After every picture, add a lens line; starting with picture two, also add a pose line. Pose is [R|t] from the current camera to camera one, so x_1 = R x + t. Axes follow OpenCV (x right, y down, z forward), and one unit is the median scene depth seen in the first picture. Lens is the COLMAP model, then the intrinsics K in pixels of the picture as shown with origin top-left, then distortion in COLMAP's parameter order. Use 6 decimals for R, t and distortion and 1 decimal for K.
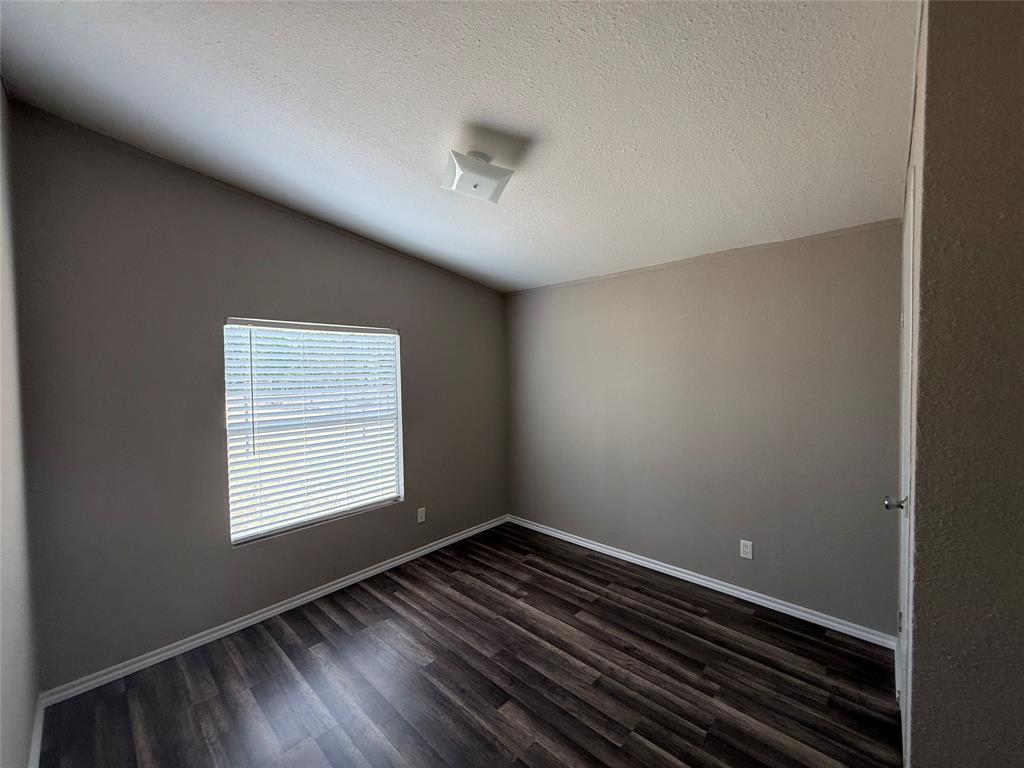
lens RADIAL K [[409.7, 0, 509.9], [0, 409.7, 384.3], [0, 0, 1]] dist [0.000432, 0.000668]
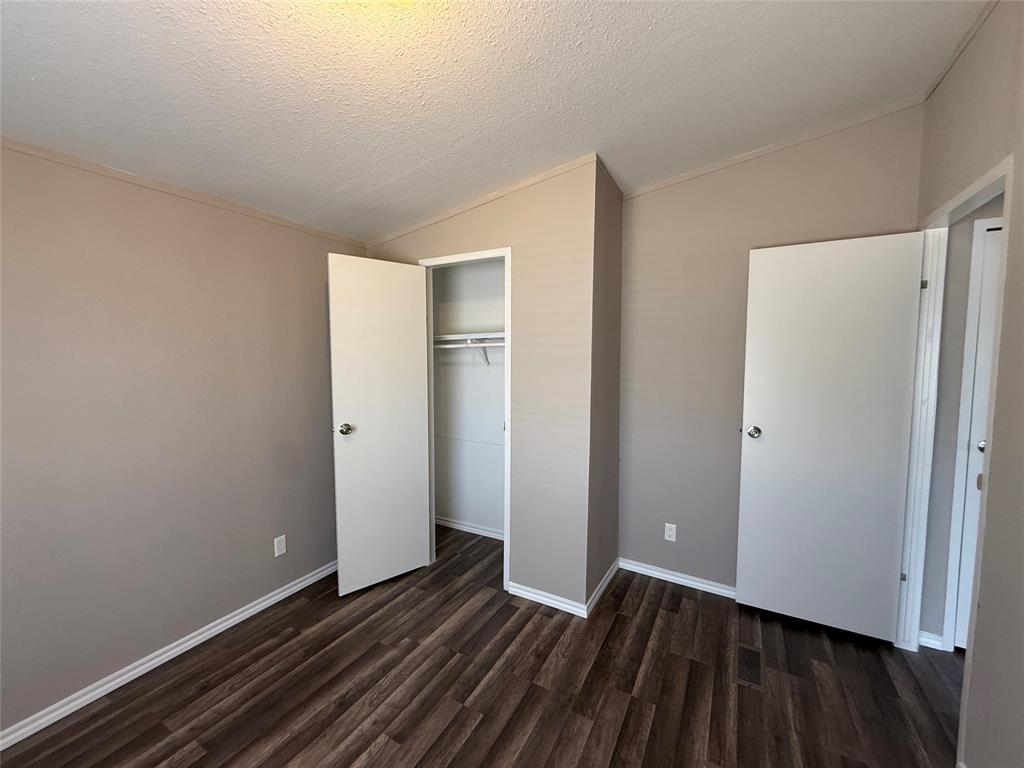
lens RADIAL K [[409.7, 0, 509.9], [0, 409.7, 384.3], [0, 0, 1]] dist [0.000432, 0.000668]
pose [[-0.241345, -0.058212, 0.968692, -0.562087], [0.031116, 0.997222, 0.067679, -0.013055], [-0.969940, 0.046475, -0.238863, 0.915960]]
